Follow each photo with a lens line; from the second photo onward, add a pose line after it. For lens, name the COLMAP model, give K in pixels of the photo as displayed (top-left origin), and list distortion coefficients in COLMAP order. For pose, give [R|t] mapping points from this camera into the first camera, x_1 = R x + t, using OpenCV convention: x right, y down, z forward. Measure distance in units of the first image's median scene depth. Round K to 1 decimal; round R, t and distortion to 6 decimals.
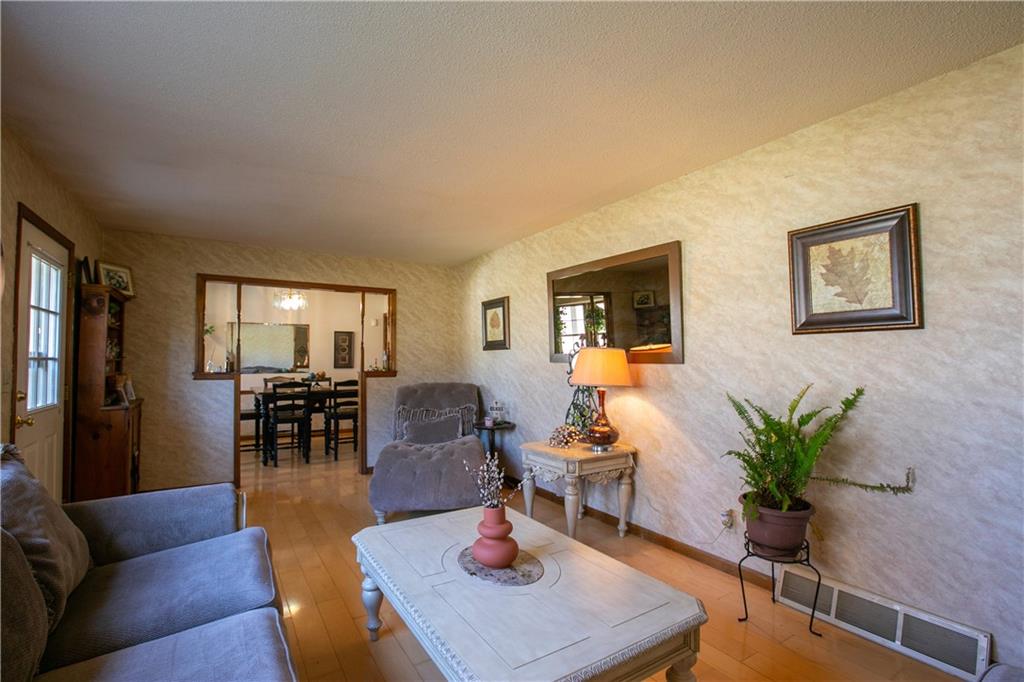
lens RADIAL K [[468.5, 0, 512.0], [0, 468.5, 341.0], [0, 0, 1]] dist [-0.022312, 0.001220]
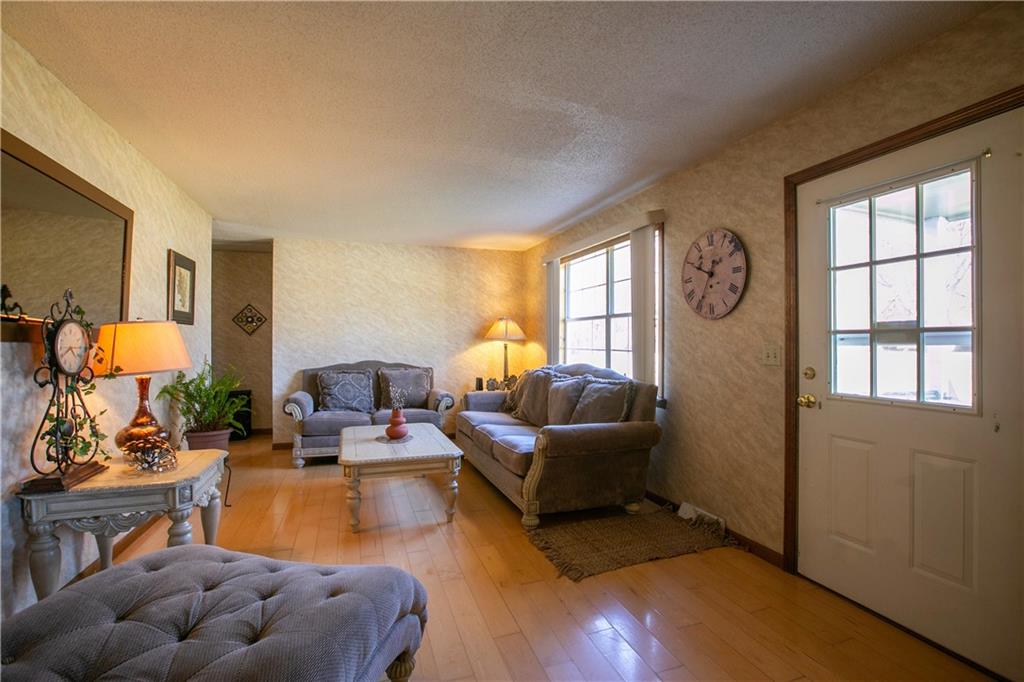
lens RADIAL K [[468.5, 0, 512.0], [0, 468.5, 341.0], [0, 0, 1]] dist [-0.022312, 0.001220]
pose [[-0.975884, 0.005984, 0.218209, -0.384022], [-0.003814, 0.999004, -0.044452, 0.054613], [-0.218257, -0.044212, -0.974889, 1.130756]]
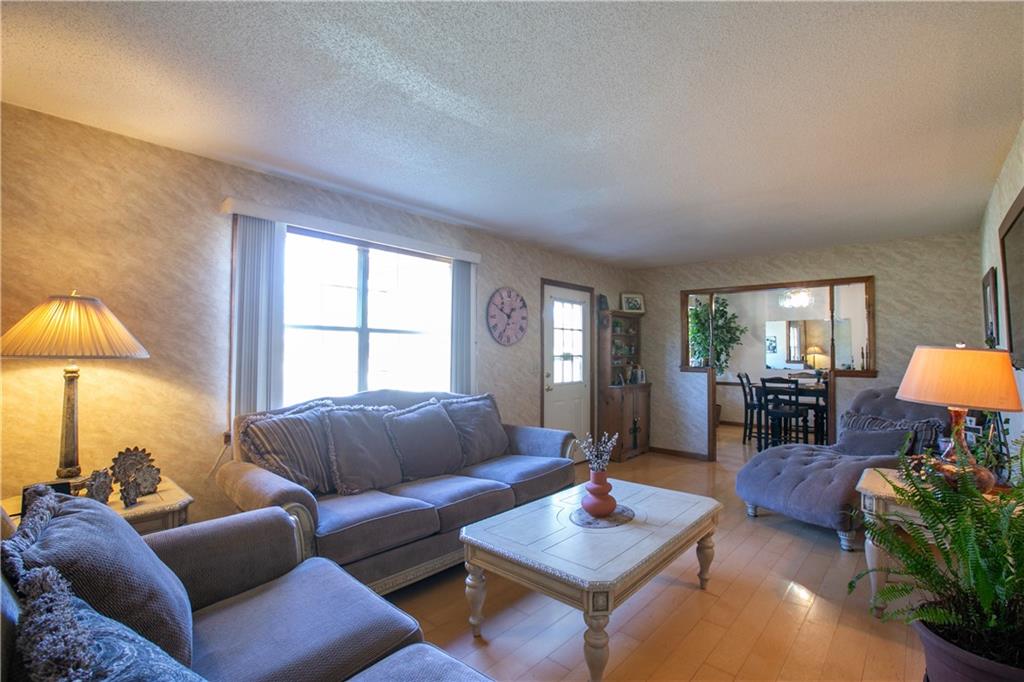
lens RADIAL K [[468.5, 0, 512.0], [0, 468.5, 341.0], [0, 0, 1]] dist [-0.022312, 0.001220]
pose [[0.298548, -0.020694, -0.954170, 0.445199], [0.034346, 0.999350, -0.010928, -0.005358], [0.953776, -0.029509, 0.299065, 0.141157]]
